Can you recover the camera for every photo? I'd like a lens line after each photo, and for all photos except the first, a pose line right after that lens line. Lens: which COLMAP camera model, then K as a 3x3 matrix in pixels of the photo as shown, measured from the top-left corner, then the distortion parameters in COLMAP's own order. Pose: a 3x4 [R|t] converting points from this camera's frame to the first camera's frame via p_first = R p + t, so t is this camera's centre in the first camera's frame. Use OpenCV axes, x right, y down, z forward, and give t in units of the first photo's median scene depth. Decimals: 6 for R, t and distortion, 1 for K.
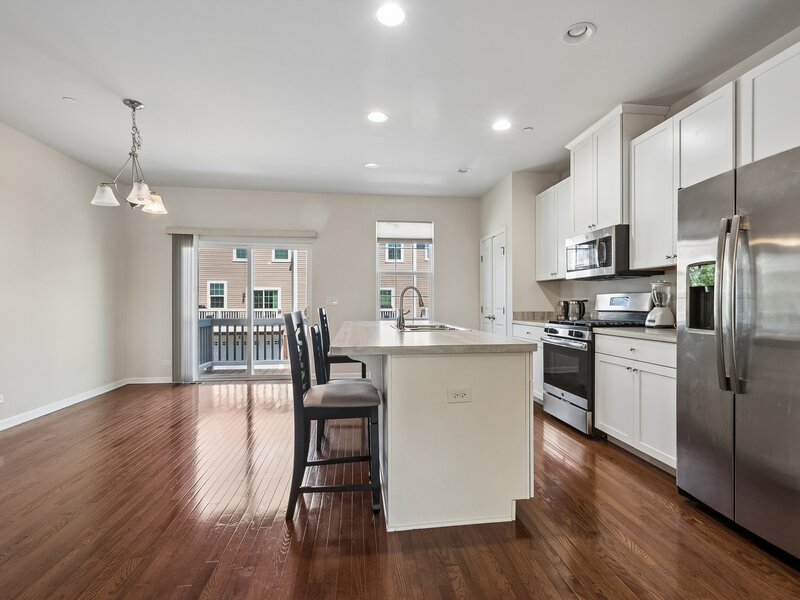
lens RADIAL K [[396.8, 0, 405.4], [0, 396.8, 303.3], [0, 0, 1]] dist [0.002315, -0.000830]
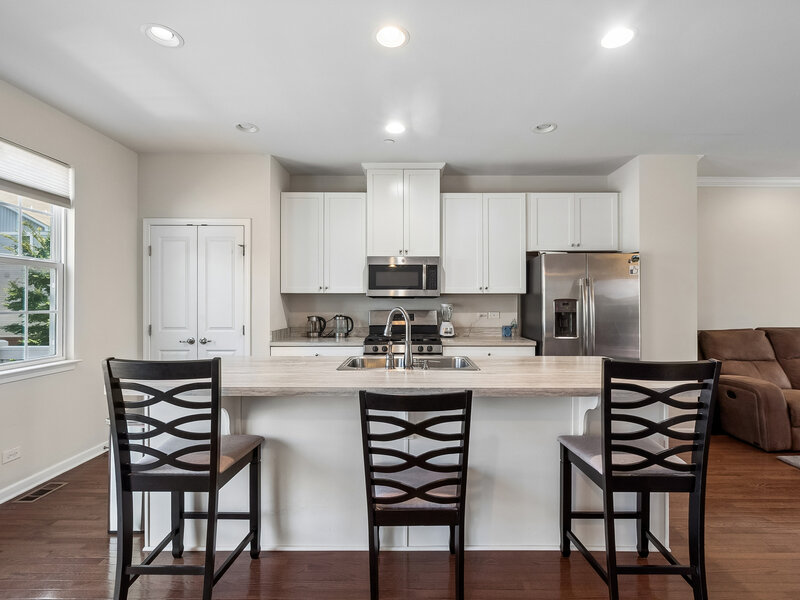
lens RADIAL K [[396.8, 0, 406.2], [0, 396.8, 303.4], [0, 0, 1]] dist [0.002315, -0.000830]
pose [[0.138918, 0.002740, 0.990300, -0.418632], [-0.002869, 0.999993, -0.002365, -0.029165], [-0.990300, -0.002513, 0.138924, 0.545592]]
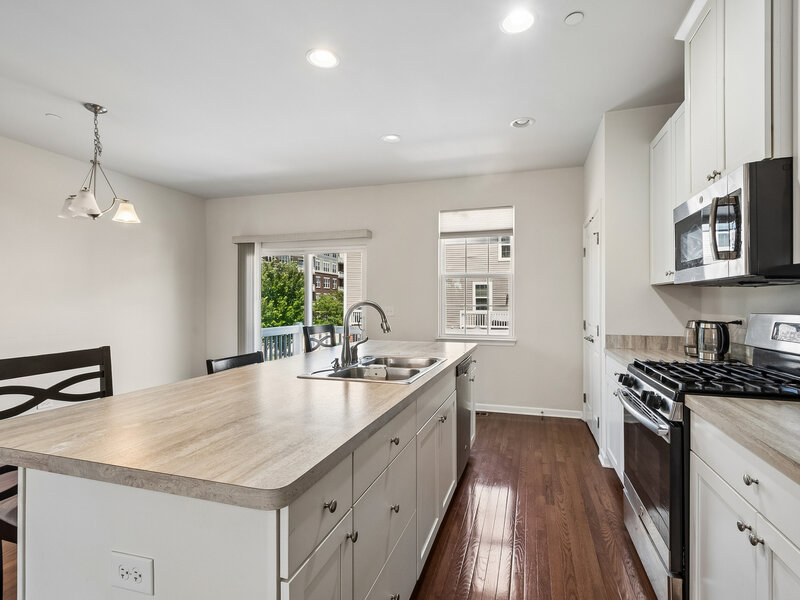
lens RADIAL K [[396.8, 0, 406.5], [0, 396.8, 303.1], [0, 0, 1]] dist [0.002315, -0.000830]
pose [[0.909085, 0.001657, -0.416607, 0.216816], [-0.001529, 0.999999, 0.000641, -0.025414], [0.416608, 0.000054, 0.909086, 0.263889]]
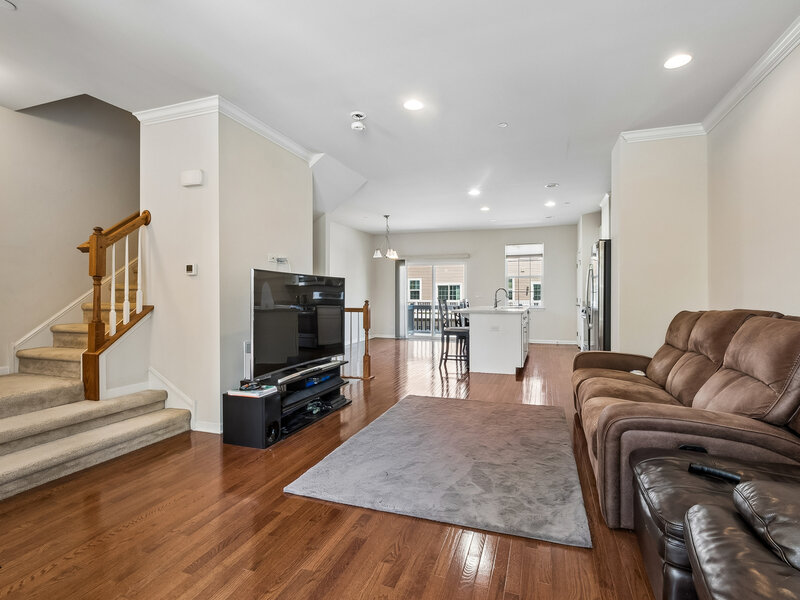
lens RADIAL K [[396.8, 0, 401.8], [0, 396.8, 297.1], [0, 0, 1]] dist [0.002315, -0.000830]
pose [[0.890216, 0.000625, -0.455538, 0.311622], [0.000923, 0.999995, 0.003175, -0.000401], [0.455538, -0.003247, 0.890211, -0.686819]]
